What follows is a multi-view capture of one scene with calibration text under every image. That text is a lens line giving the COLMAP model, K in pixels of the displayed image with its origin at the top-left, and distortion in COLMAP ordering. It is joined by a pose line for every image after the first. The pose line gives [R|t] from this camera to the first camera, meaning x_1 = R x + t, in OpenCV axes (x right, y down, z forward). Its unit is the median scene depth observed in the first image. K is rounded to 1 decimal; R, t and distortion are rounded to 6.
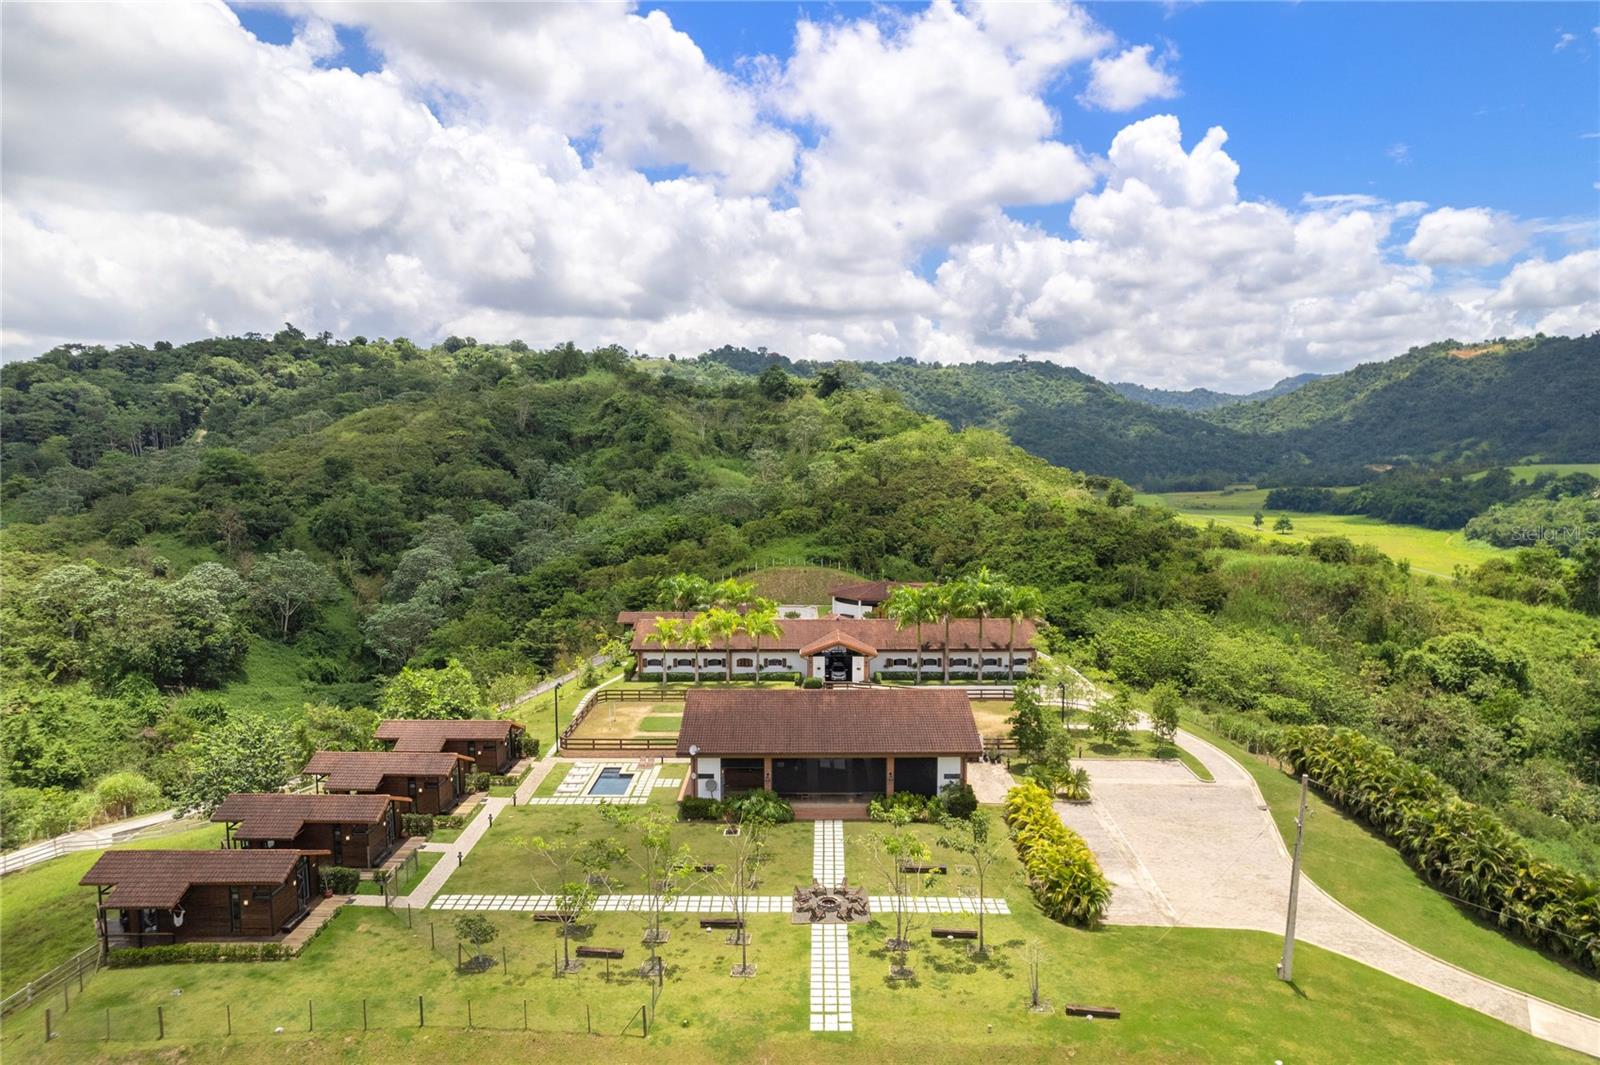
lens RADIAL K [[1018.1, 0, 802.7], [0, 1018.1, 544.3], [0, 0, 1]] dist [-0.077670, 0.067271]
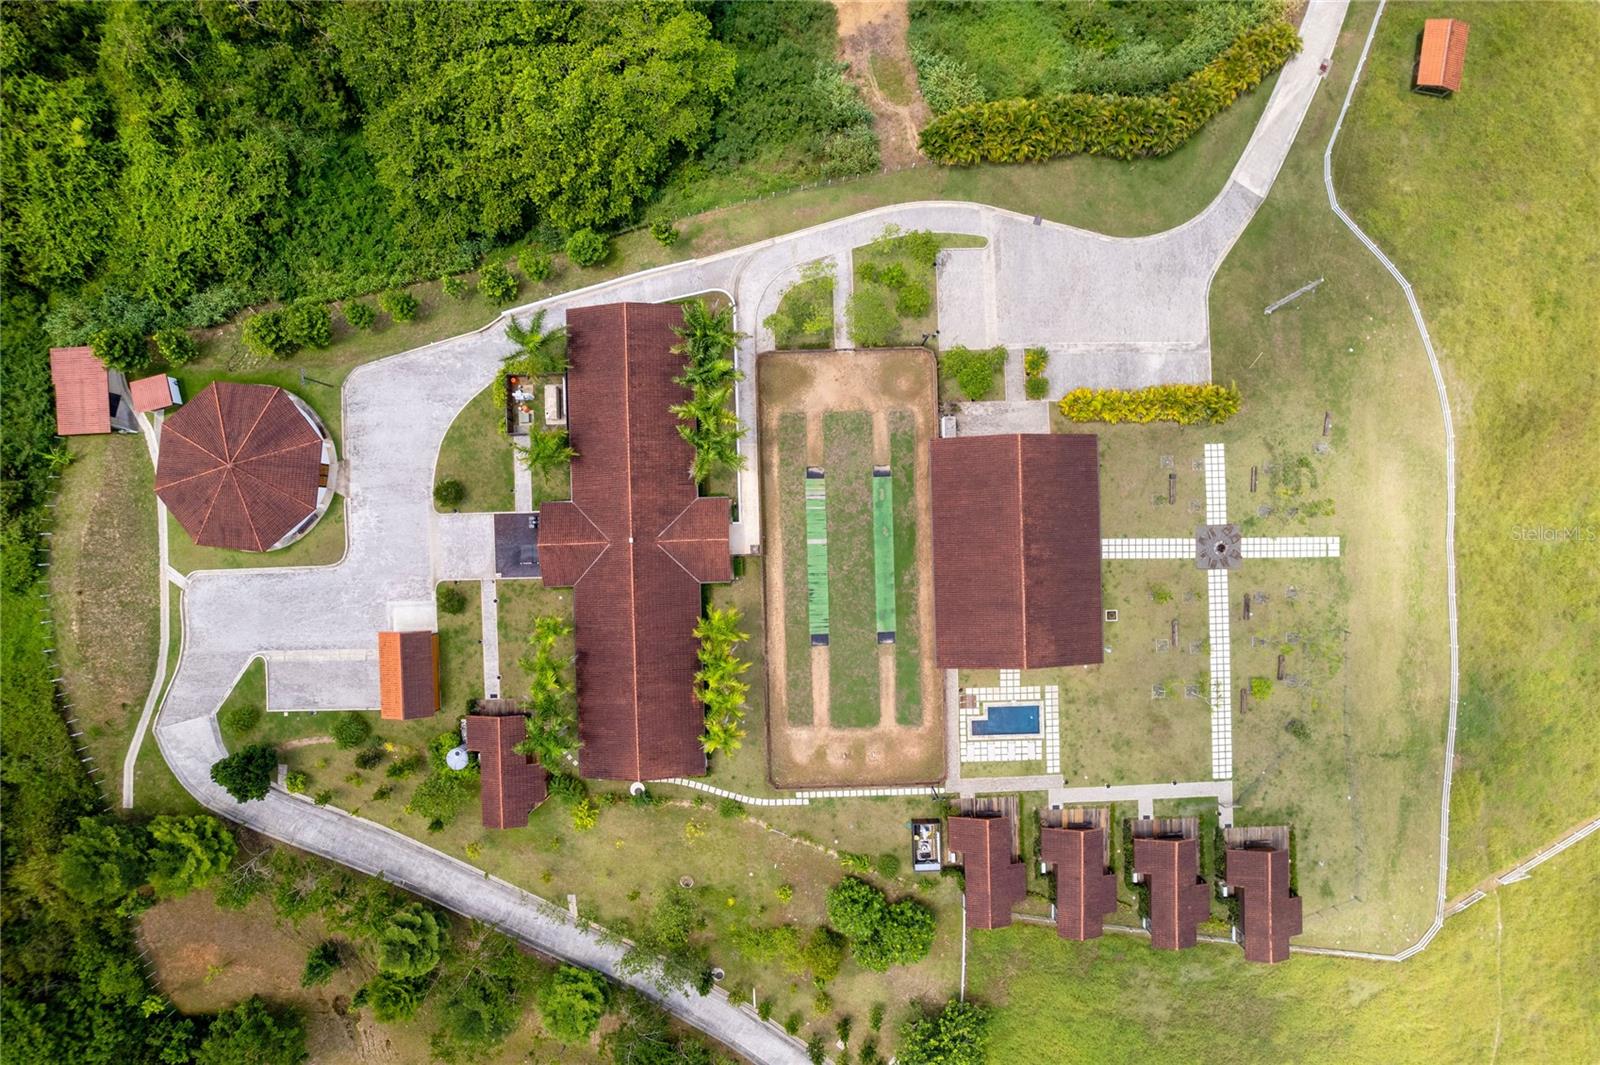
lens RADIAL K [[1018.1, 0, 802.7], [0, 1018.1, 544.3], [0, 0, 1]] dist [-0.077670, 0.067271]
pose [[-0.028287, -0.999587, -0.005065, 0.032791], [0.104622, -0.008000, 0.994480, -0.758836], [-0.994110, 0.027601, 0.104805, 0.813740]]
